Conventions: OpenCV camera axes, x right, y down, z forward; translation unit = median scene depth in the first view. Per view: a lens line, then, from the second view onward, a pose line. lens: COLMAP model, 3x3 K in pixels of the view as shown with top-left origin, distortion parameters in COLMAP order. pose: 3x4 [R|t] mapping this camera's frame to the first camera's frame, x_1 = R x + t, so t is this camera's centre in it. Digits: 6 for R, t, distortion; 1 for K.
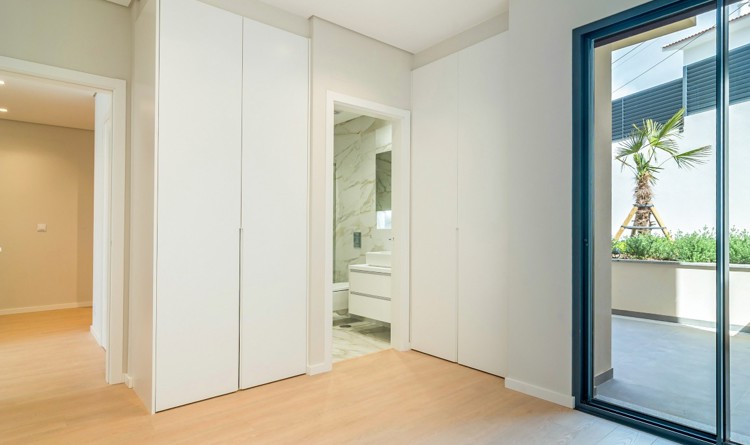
lens RADIAL K [[421.9, 0, 372.8], [0, 421.9, 225.4], [0, 0, 1]] dist [0.002697, 0.000218]
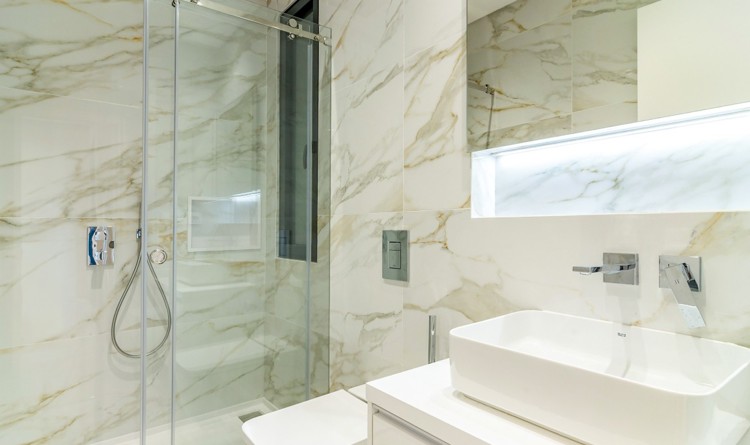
lens RADIAL K [[421.9, 0, 375.7], [0, 421.9, 222.1], [0, 0, 1]] dist [0.002697, 0.000218]
pose [[0.999181, -0.004681, -0.040201, -0.038617], [0.004955, 0.999965, 0.006709, 0.008156], [0.040168, -0.006903, 0.999169, 0.692877]]
